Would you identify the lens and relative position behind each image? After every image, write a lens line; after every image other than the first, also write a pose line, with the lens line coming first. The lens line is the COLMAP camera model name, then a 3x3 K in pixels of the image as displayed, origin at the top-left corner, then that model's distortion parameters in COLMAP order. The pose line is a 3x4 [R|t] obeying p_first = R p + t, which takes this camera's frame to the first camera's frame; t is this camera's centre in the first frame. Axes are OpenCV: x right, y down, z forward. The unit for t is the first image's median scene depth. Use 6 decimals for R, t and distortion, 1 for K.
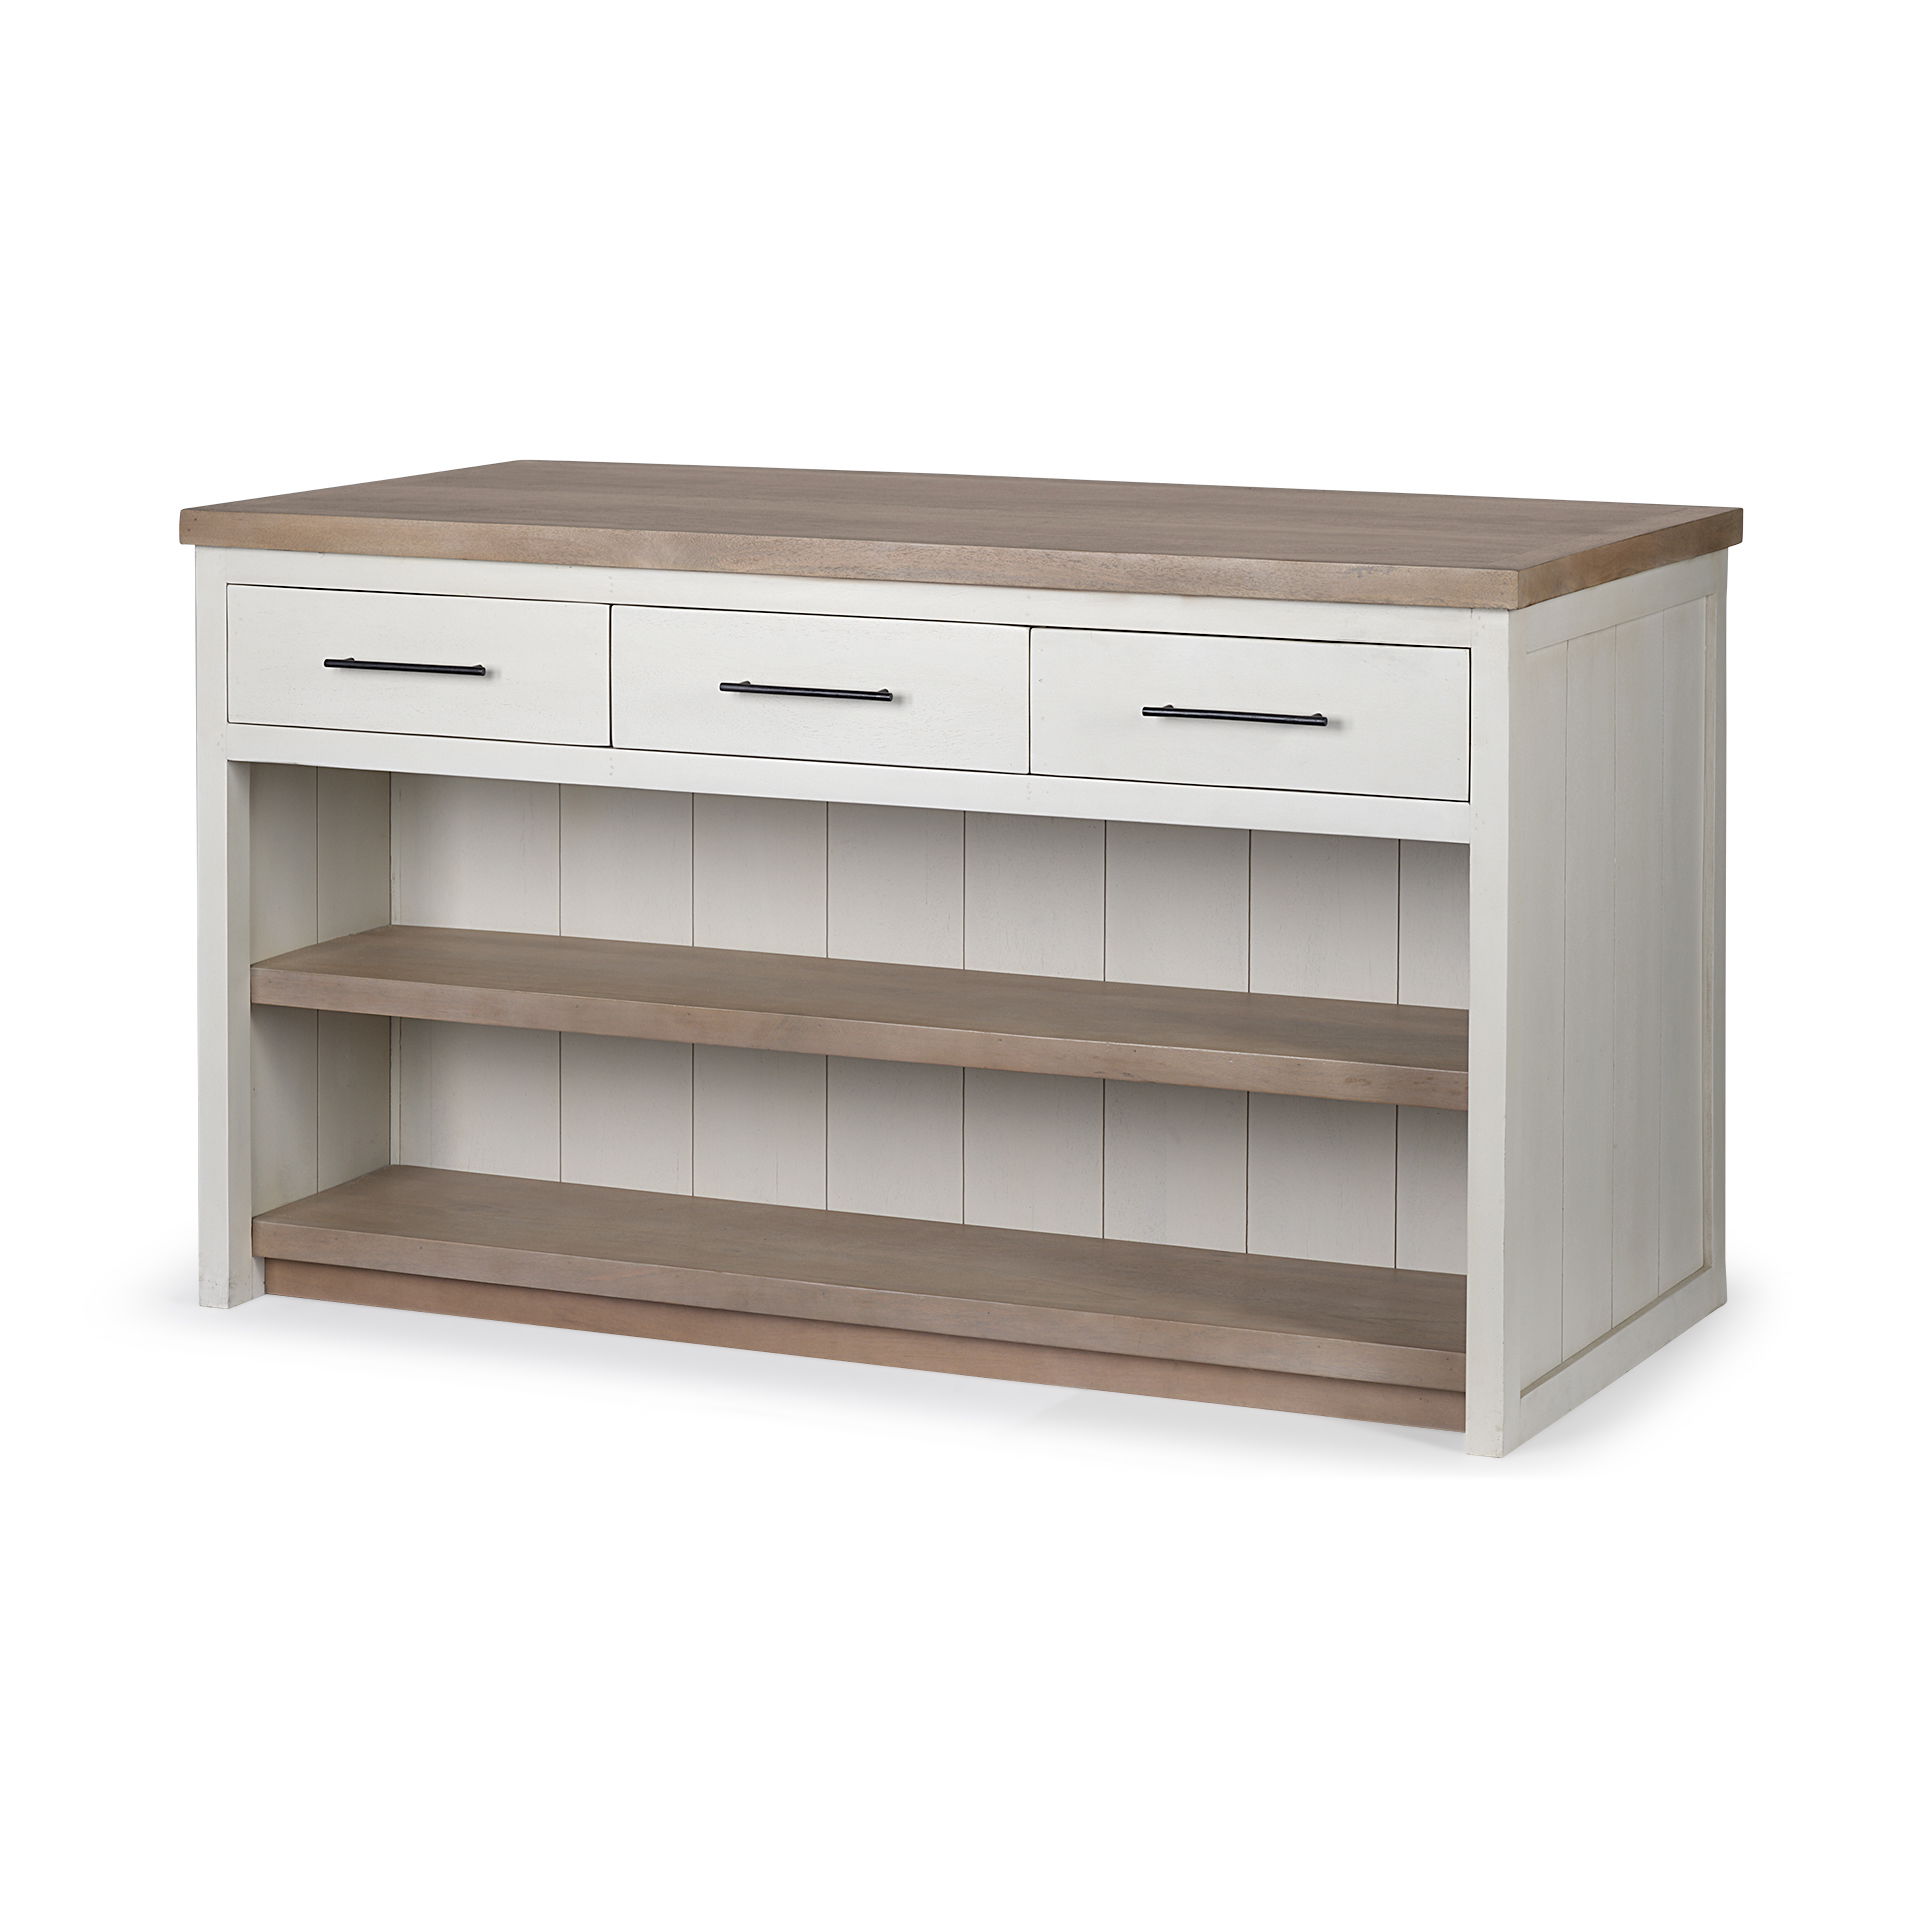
lens RADIAL K [[6806.0, 0, 958.9], [0, 6806.0, 961.0], [0, 0, 1]] dist [0.066724, 1.183618]
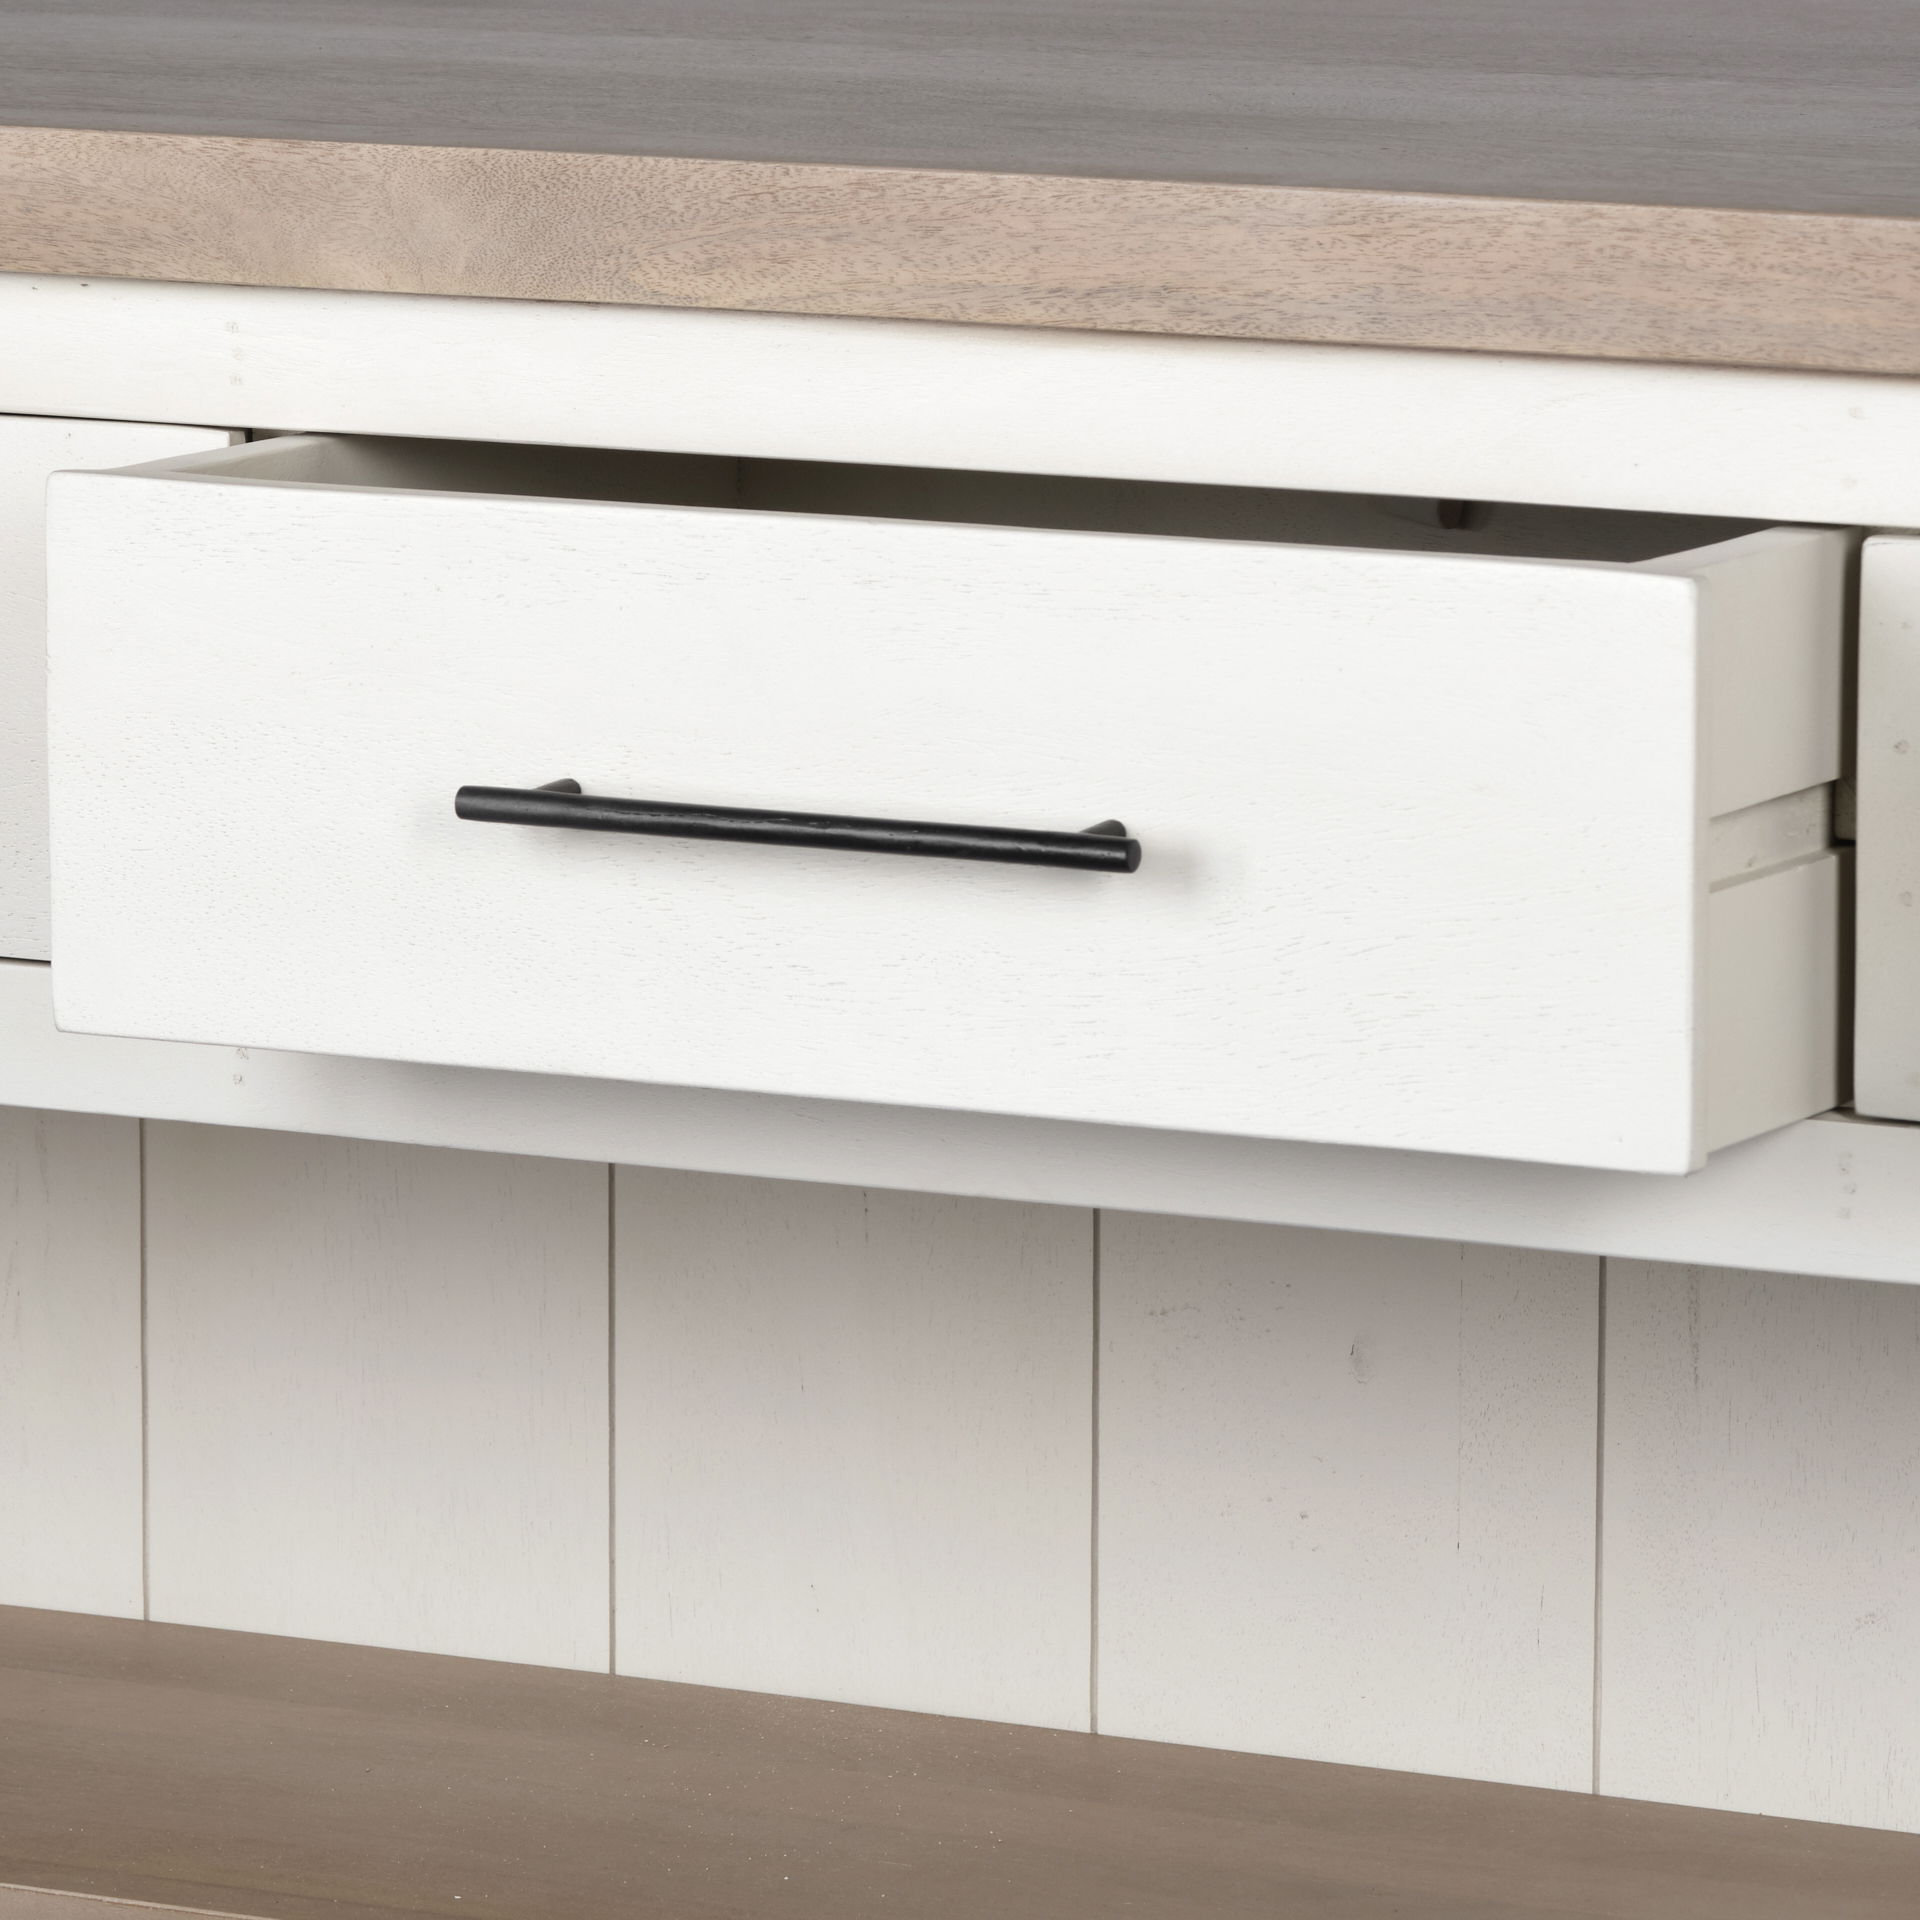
lens RADIAL K [[13050.8, 0, 960.0], [0, 13050.8, 960.0], [0, 0, 1]] dist [-0.455310, 17.808290]
pose [[0.998483, 0.009432, -0.054242, 0.003540], [-0.010161, 0.999862, -0.013164, -0.026410], [0.054111, 0.013696, 0.998441, 0.515210]]
